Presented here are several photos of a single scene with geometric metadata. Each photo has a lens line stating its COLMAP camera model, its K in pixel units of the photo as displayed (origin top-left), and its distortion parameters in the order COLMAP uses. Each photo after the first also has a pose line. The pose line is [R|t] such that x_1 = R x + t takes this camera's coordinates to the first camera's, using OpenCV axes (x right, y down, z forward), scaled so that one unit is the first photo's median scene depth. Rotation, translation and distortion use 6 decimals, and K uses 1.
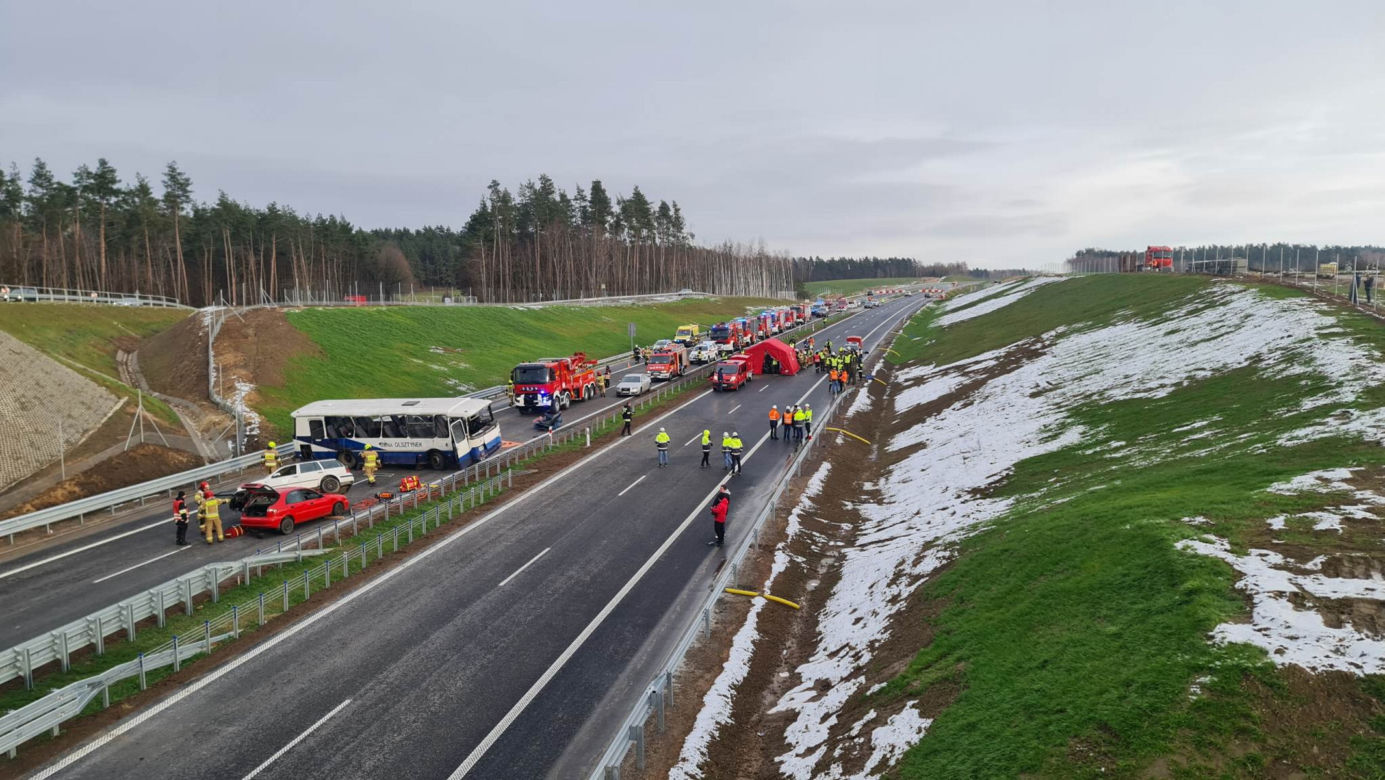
lens RADIAL K [[994.6, 0, 692.5], [0, 994.6, 390.0], [0, 0, 1]] dist [0.034934, -0.000311]
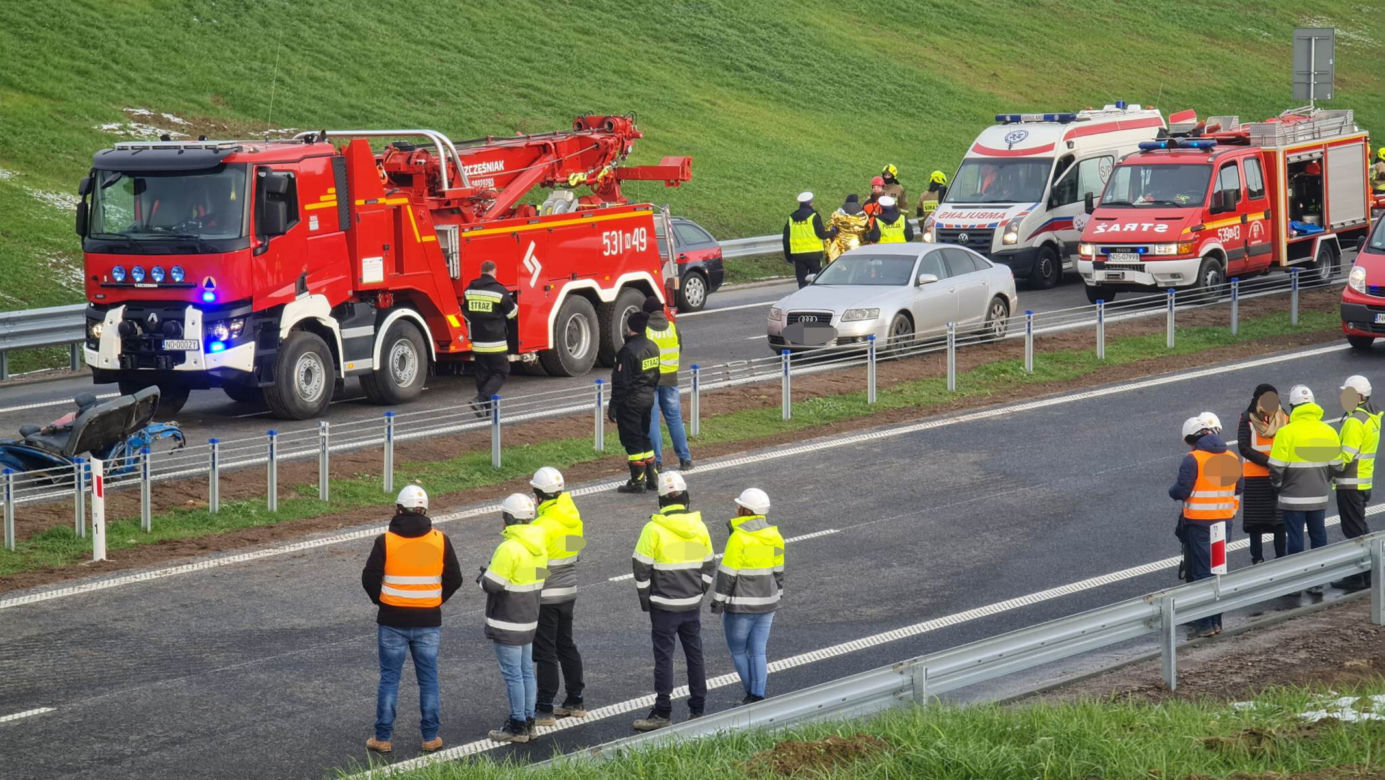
lens RADIAL K [[4855.4, 0, 692.5], [0, 4855.4, 390.0], [0, 0, 1]] dist [0.341978, -0.424601]
pose [[0.945054, 0.034604, -0.325079, 0.188805], [-0.040132, 0.999141, -0.010312, 0.020785], [0.324443, 0.022792, 0.945631, 0.139242]]
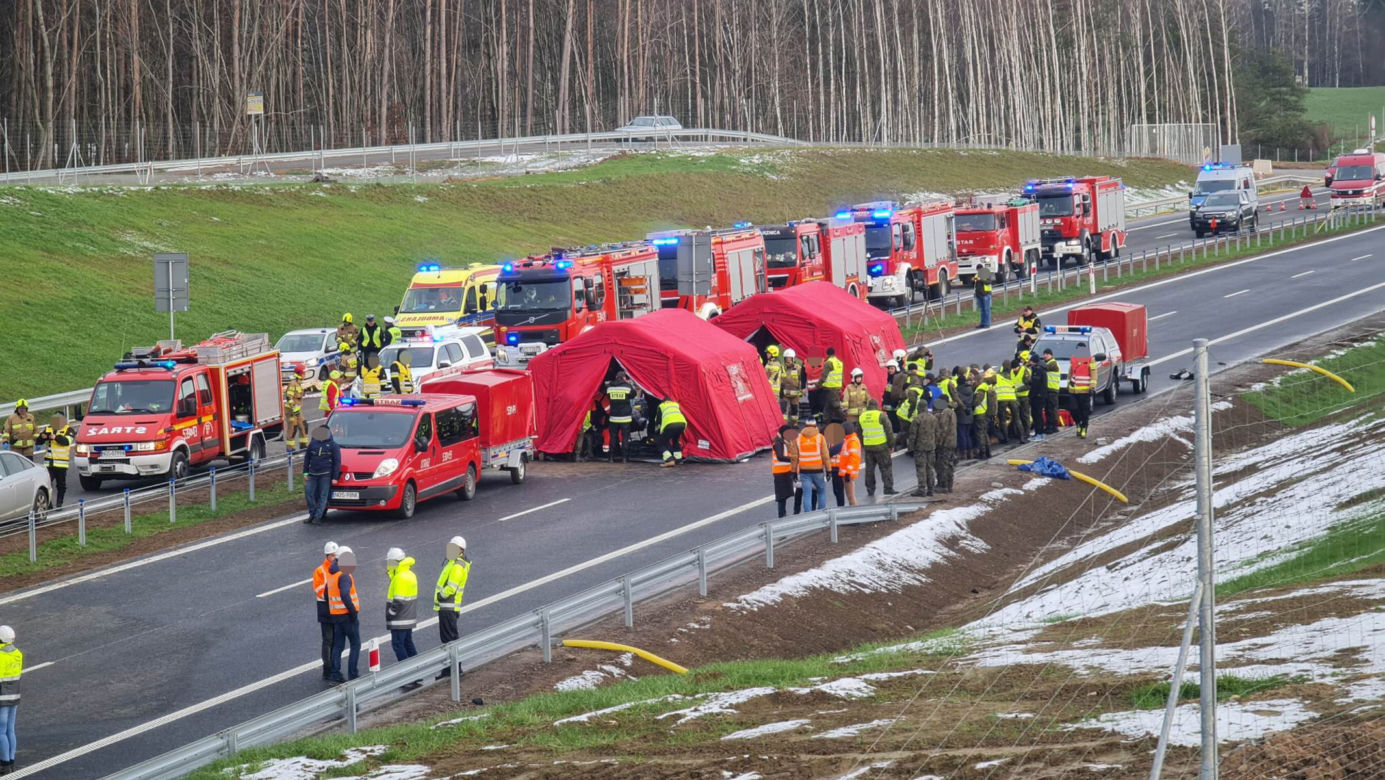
lens RADIAL K [[4855.4, 0, 692.5], [0, 4855.4, 390.0], [0, 0, 1]] dist [0.341978, -0.424601]
pose [[0.998645, -0.007169, -0.051544, 0.168833], [0.004739, 0.998879, -0.047106, 0.024413], [0.051824, 0.046798, 0.997559, -0.155041]]
